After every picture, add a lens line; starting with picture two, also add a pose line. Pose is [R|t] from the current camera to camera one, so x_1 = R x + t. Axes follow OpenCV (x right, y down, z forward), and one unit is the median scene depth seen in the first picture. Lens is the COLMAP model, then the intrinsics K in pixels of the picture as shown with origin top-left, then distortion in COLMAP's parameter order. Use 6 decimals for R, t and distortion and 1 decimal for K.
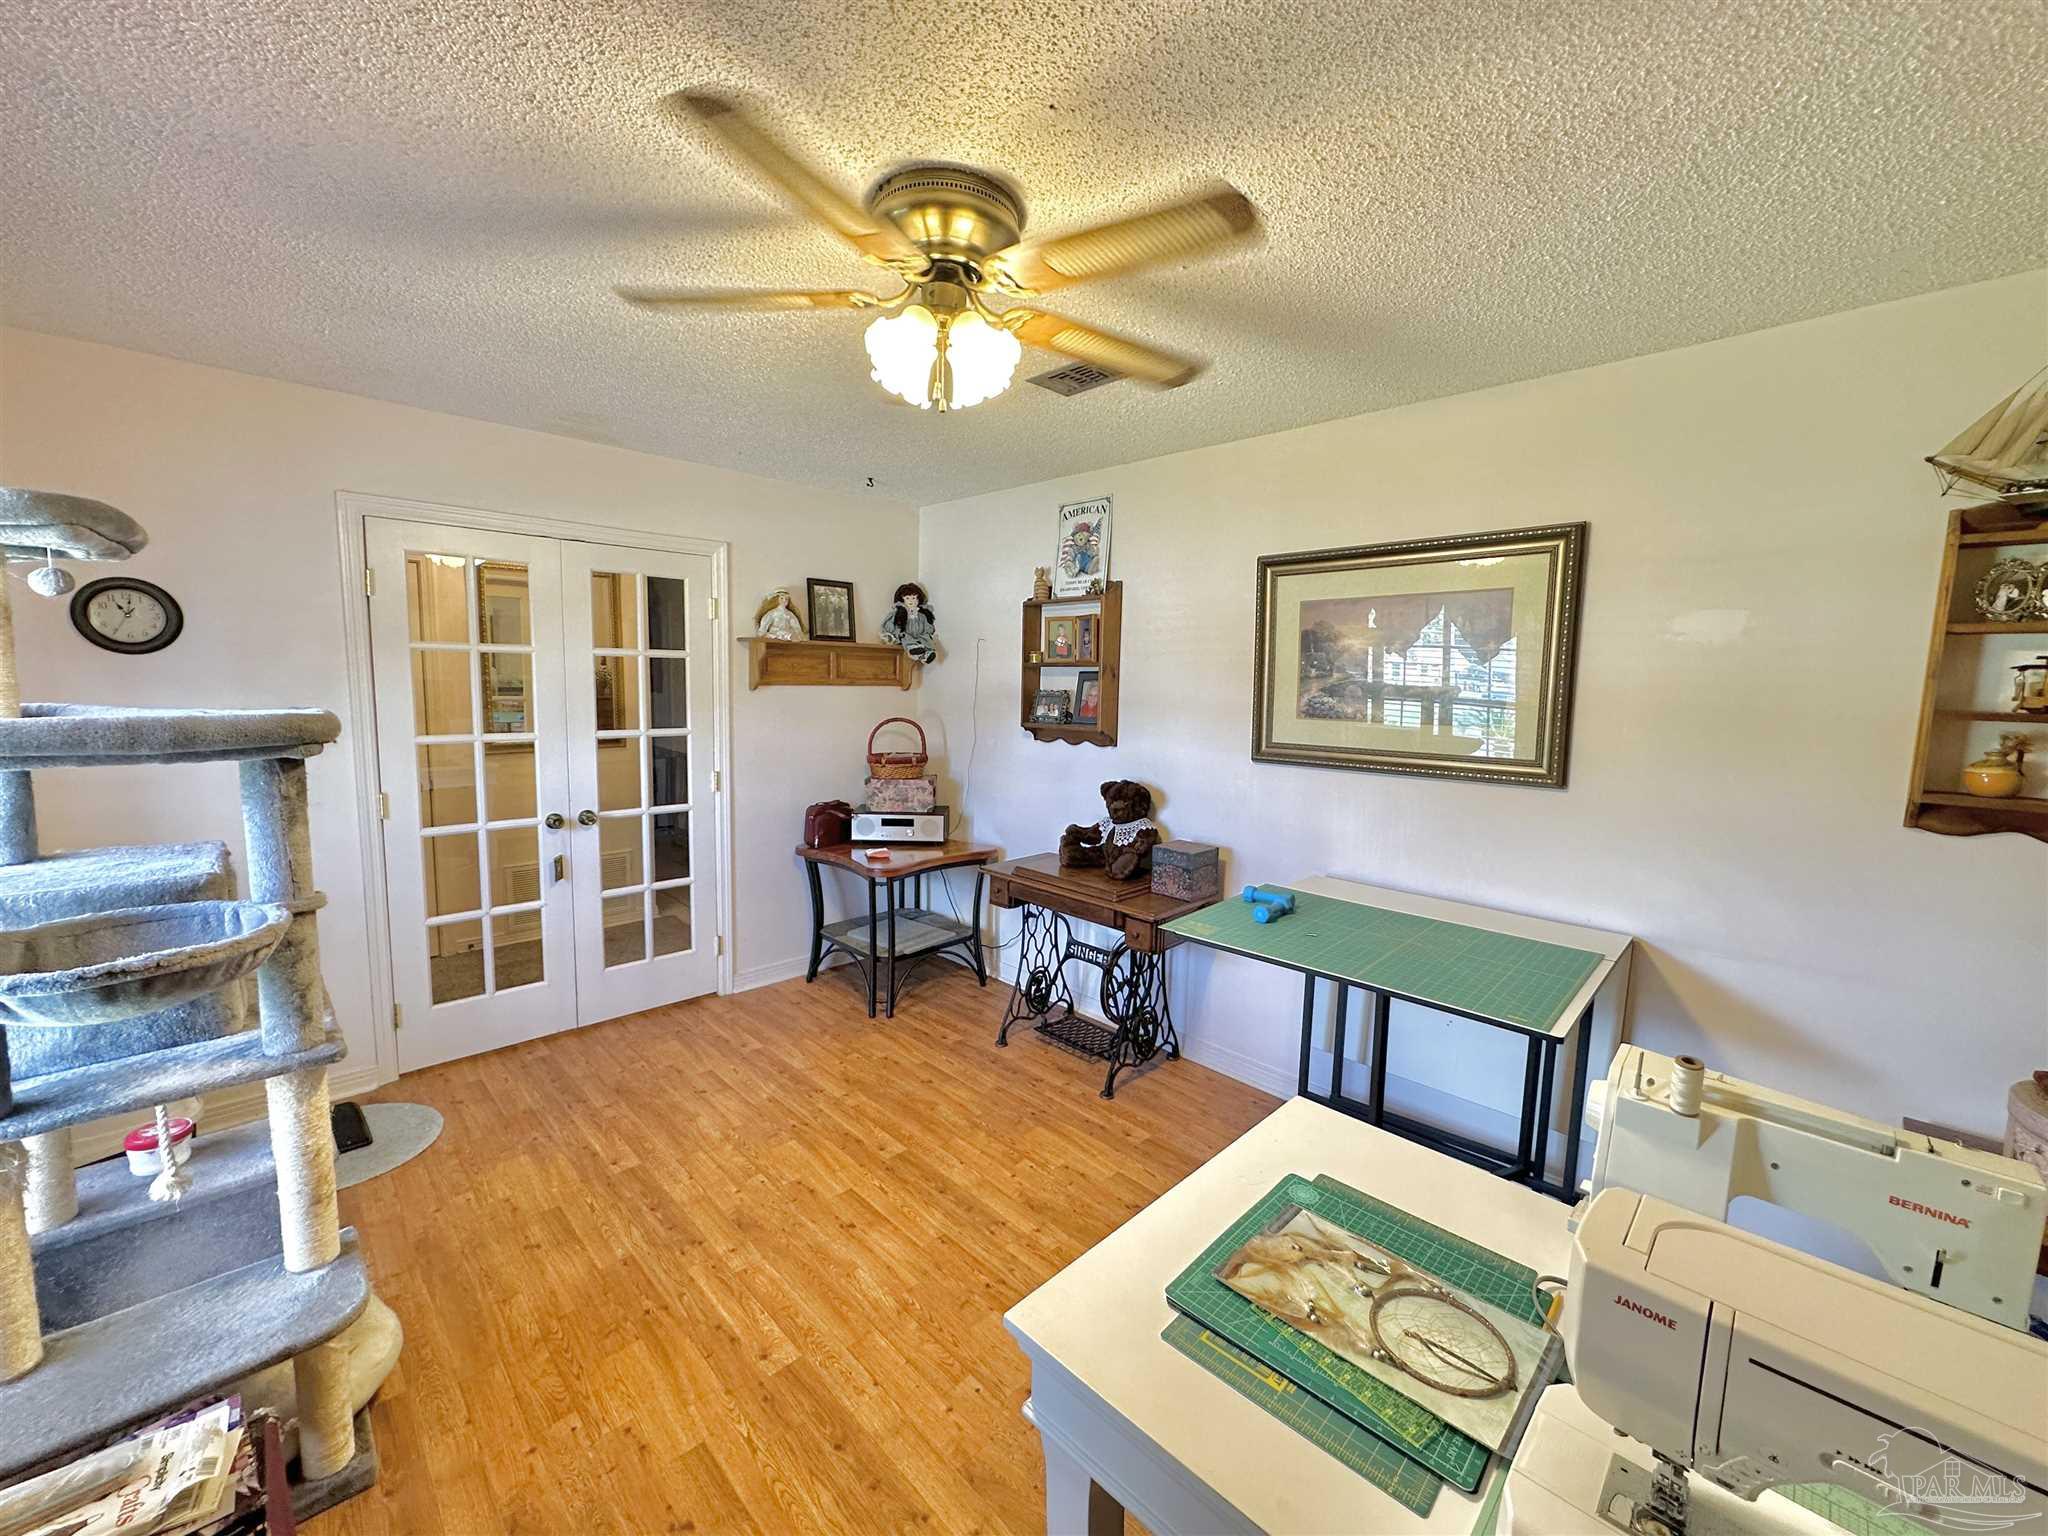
lens RADIAL K [[818.3, 0, 1029.3], [0, 818.3, 760.6], [0, 0, 1]] dist [0.000307, -0.000004]
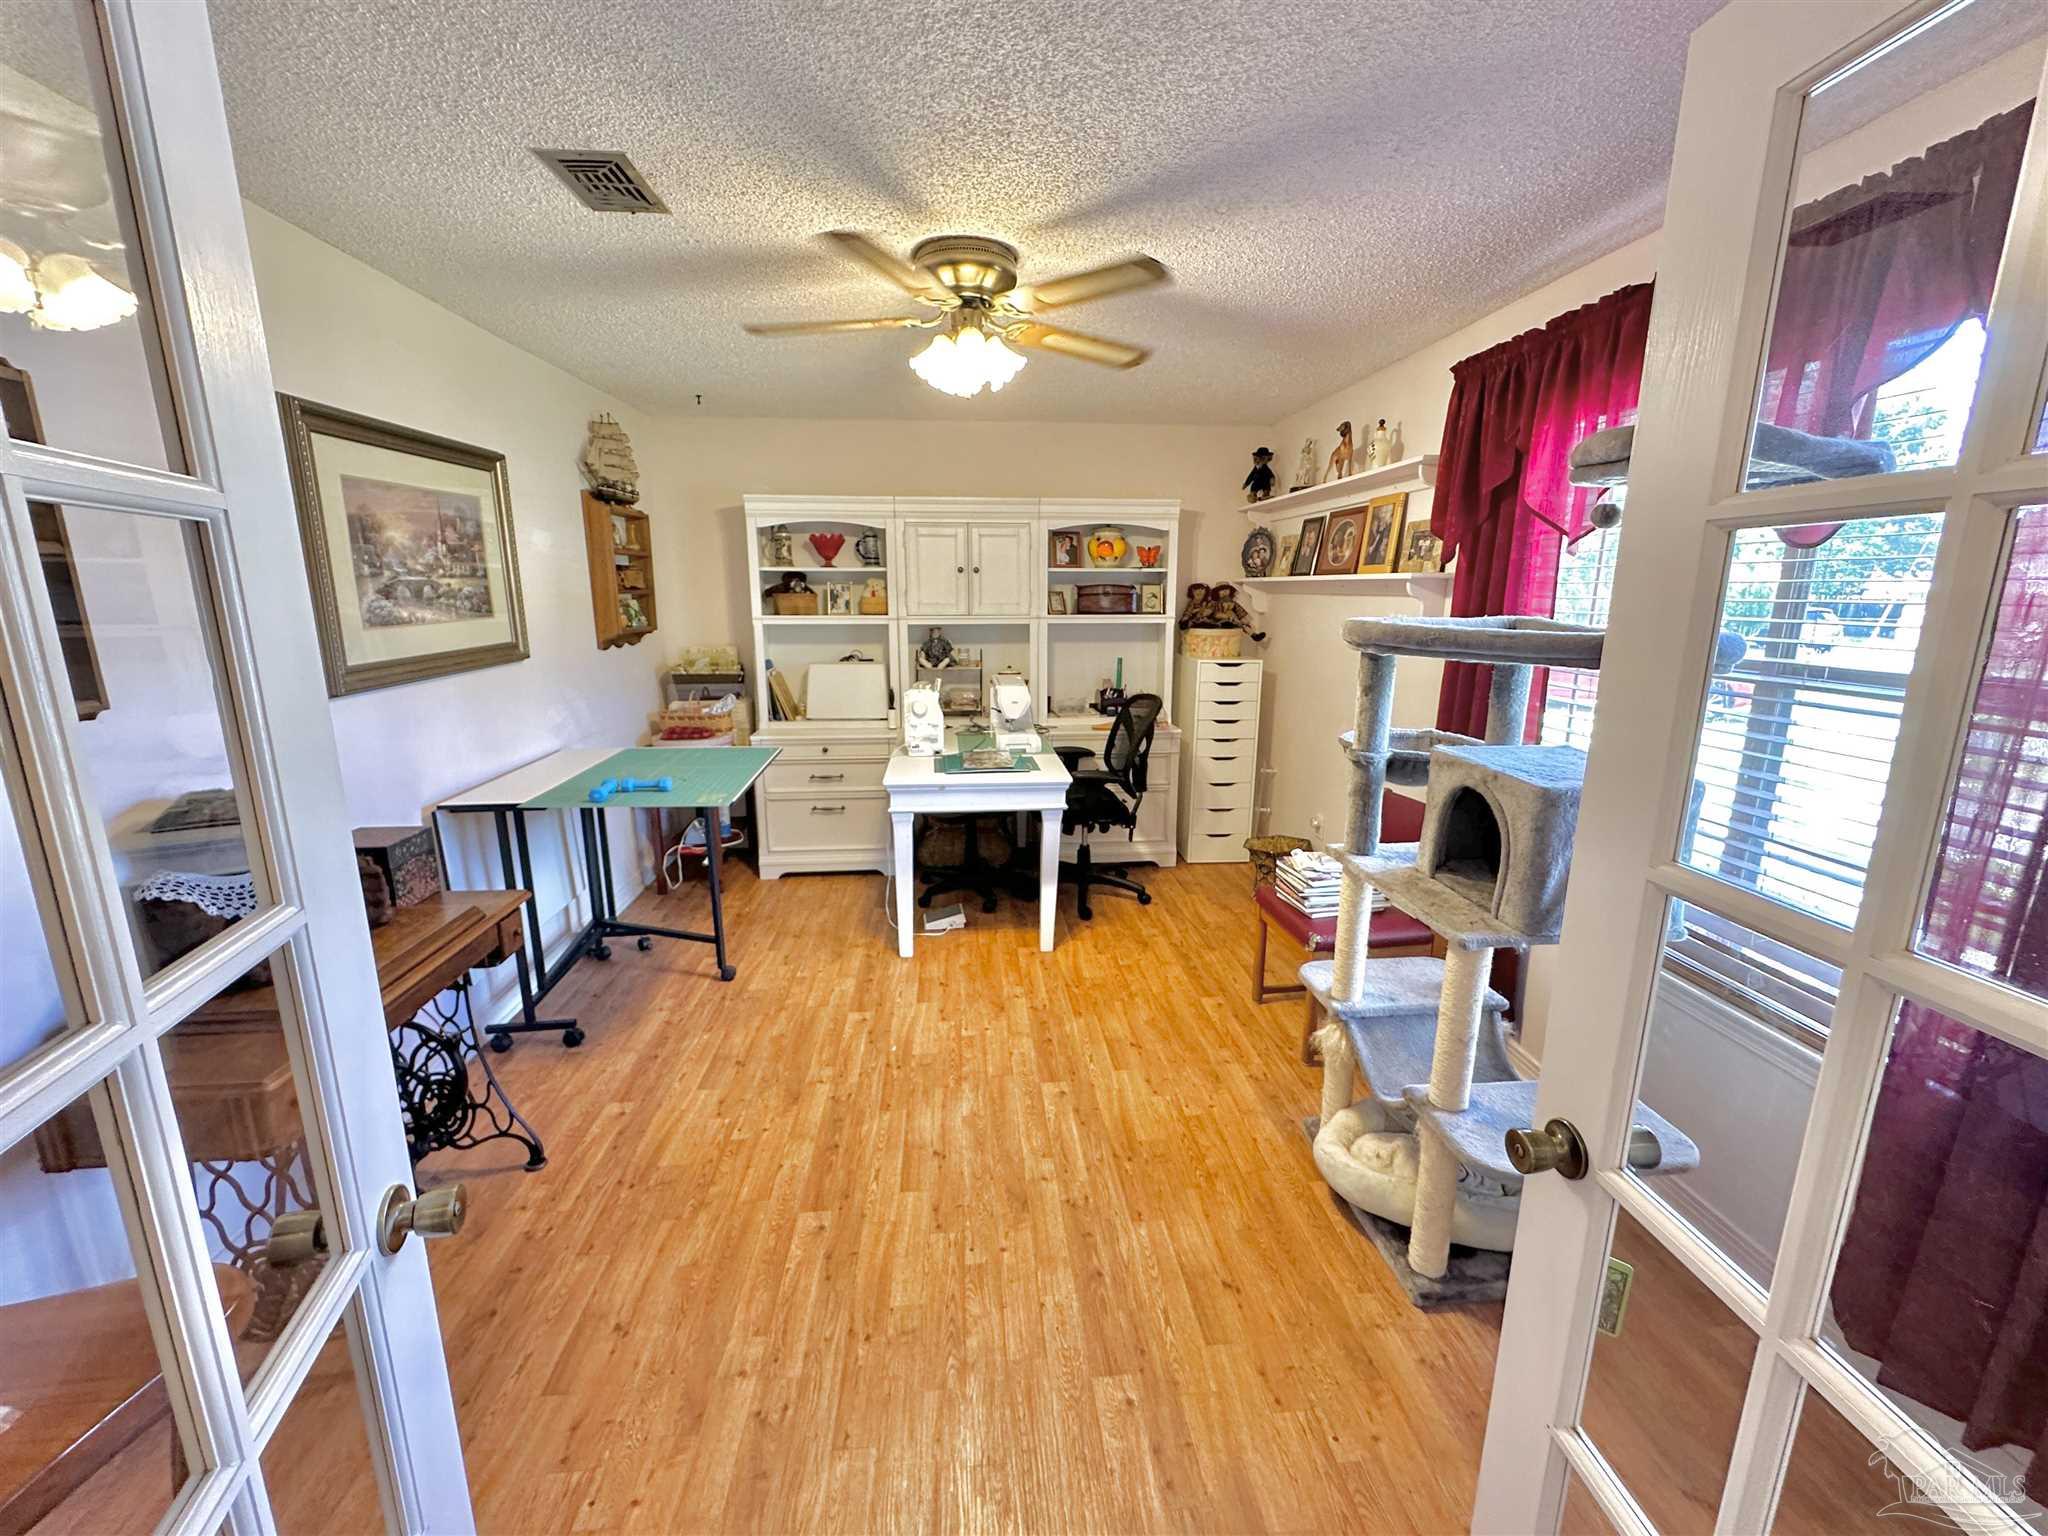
lens RADIAL K [[818.3, 0, 1023.6], [0, 818.3, 765.5], [0, 0, 1]] dist [0.000307, -0.000004]
pose [[-0.768331, -0.158648, 0.620079, -0.673249], [0.049961, 0.950972, 0.305214, -0.138693], [-0.638099, 0.265485, -0.722736, 1.226034]]
